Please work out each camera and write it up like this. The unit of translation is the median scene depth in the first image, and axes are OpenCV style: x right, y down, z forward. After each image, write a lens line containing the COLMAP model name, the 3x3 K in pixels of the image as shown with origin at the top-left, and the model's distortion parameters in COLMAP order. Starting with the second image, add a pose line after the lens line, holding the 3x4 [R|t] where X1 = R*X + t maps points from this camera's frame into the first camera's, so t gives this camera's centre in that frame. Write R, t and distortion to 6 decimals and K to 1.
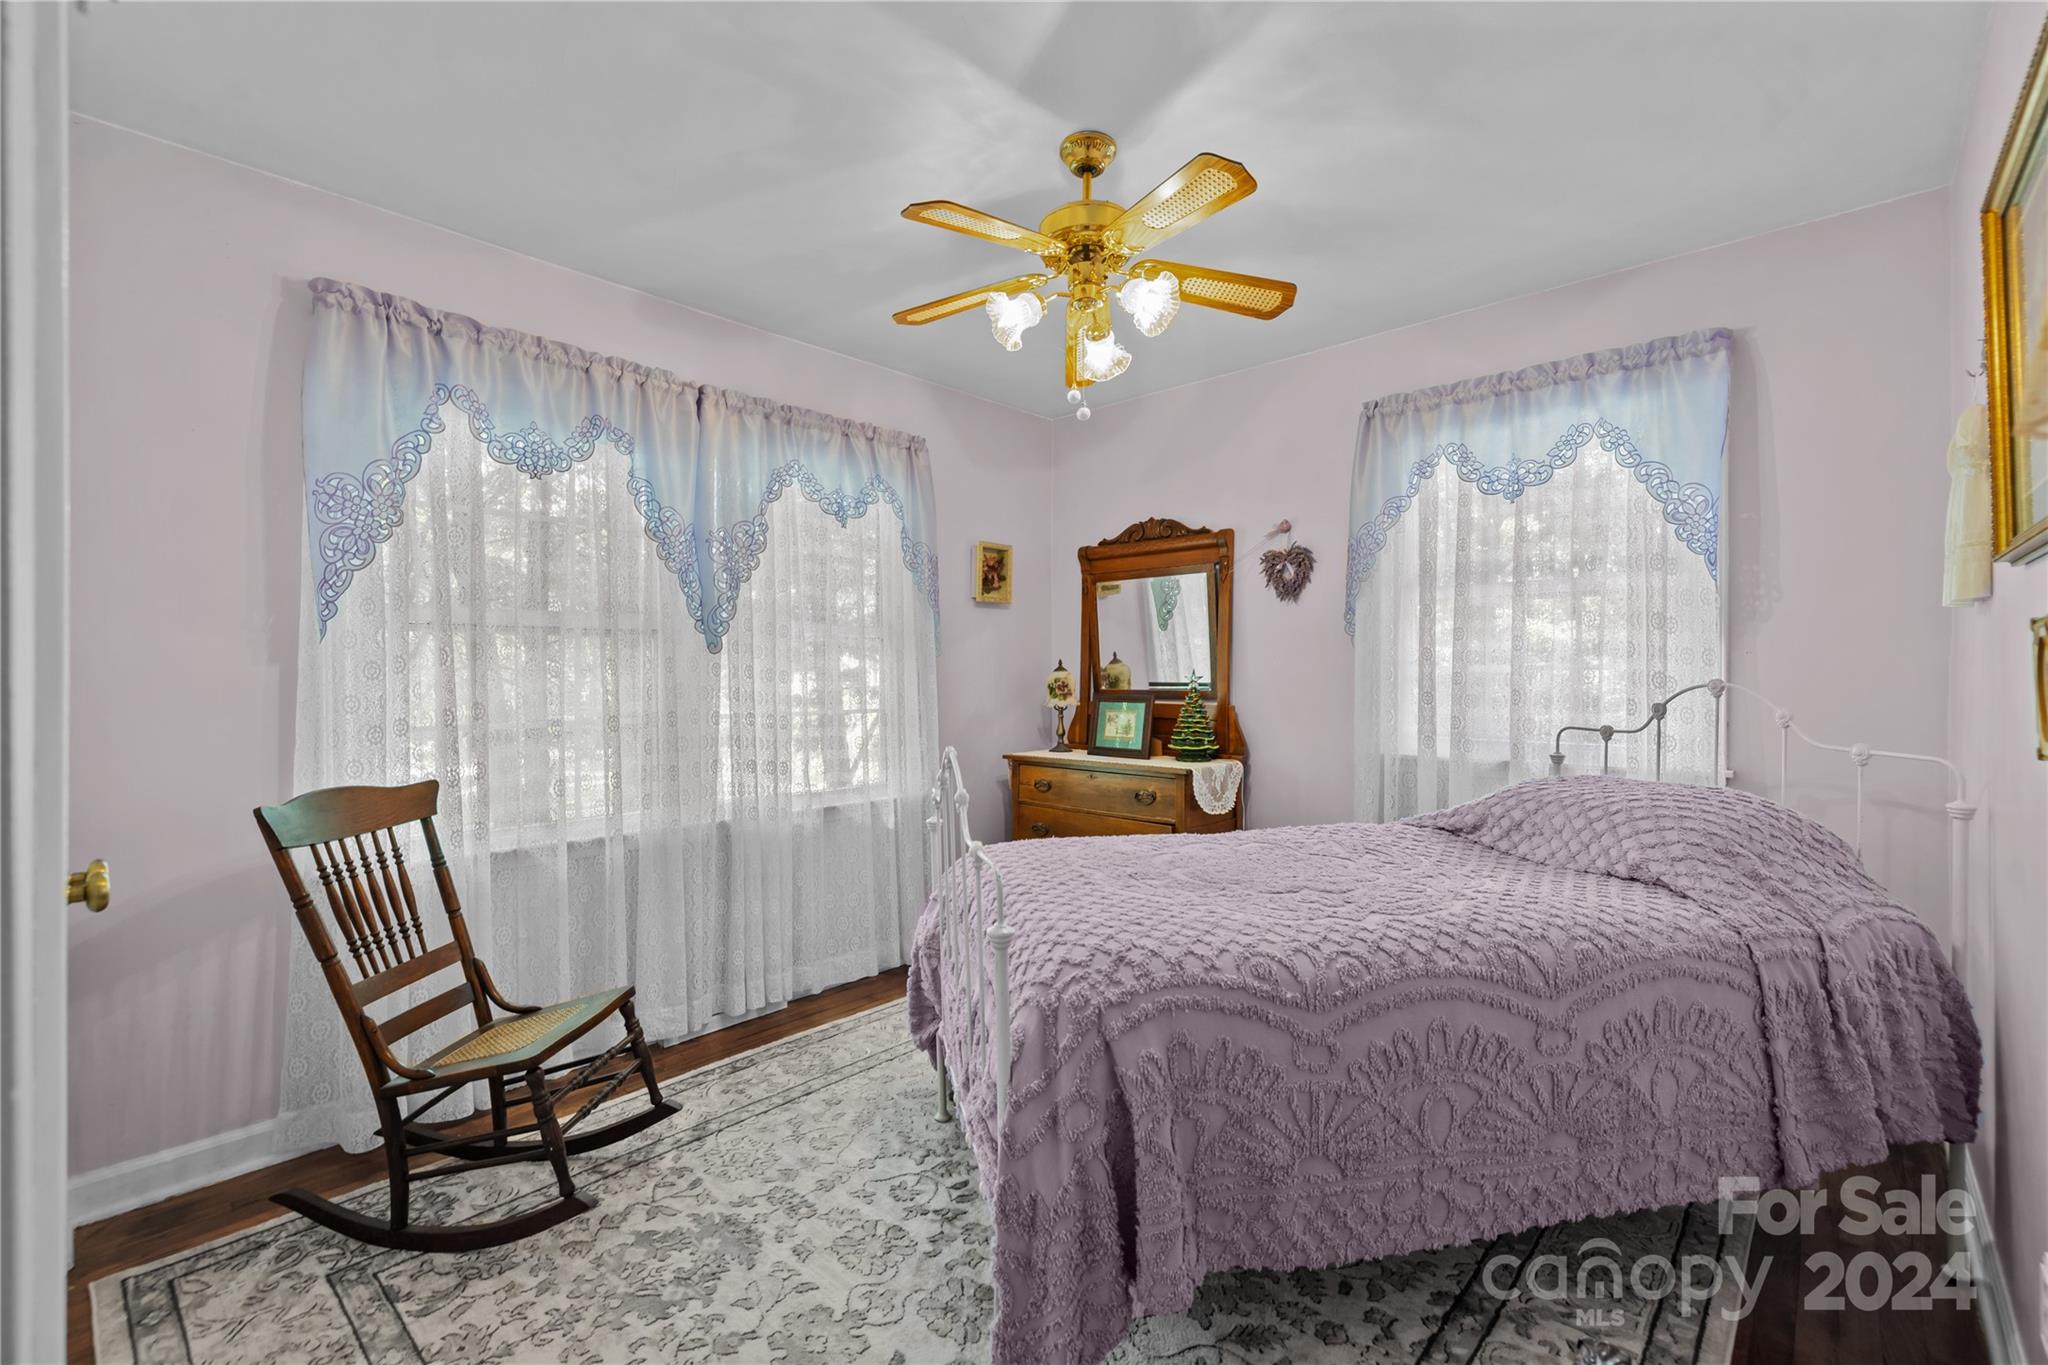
lens RADIAL K [[895.6, 0, 1020.9], [0, 895.6, 673.2], [0, 0, 1]] dist [-0.004339, -0.000224]
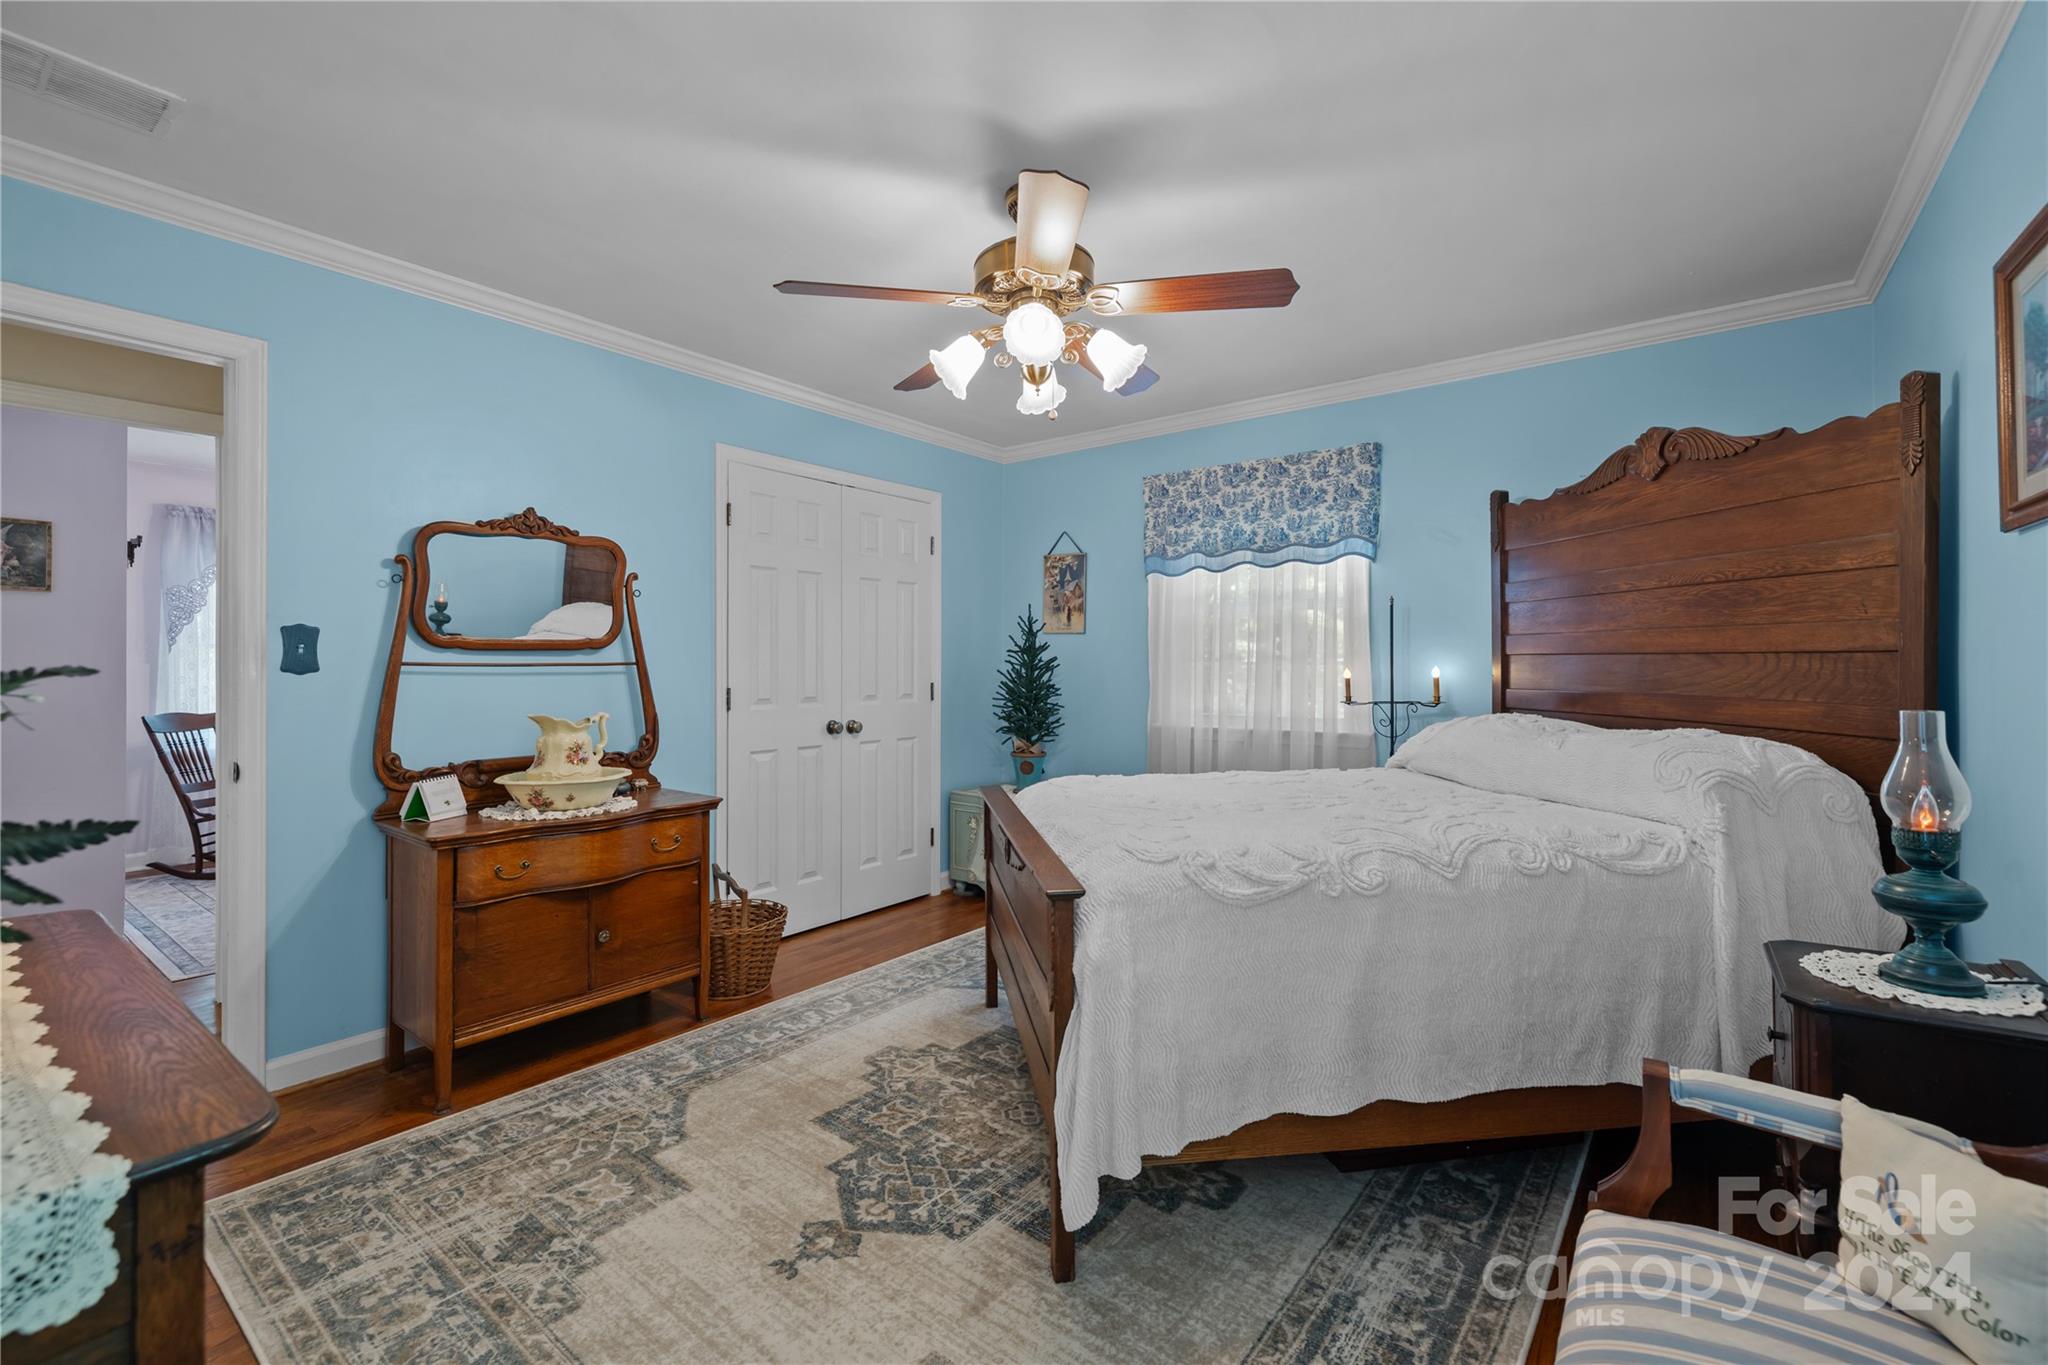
lens RADIAL K [[895.6, 0, 1019.3], [0, 895.6, 669.2], [0, 0, 1]] dist [-0.004339, -0.000224]
pose [[0.995155, 0.002308, 0.098289, 1.283497], [-0.001637, 0.999975, -0.006906, 0.018484], [-0.098302, 0.006711, 0.995134, -1.646341]]
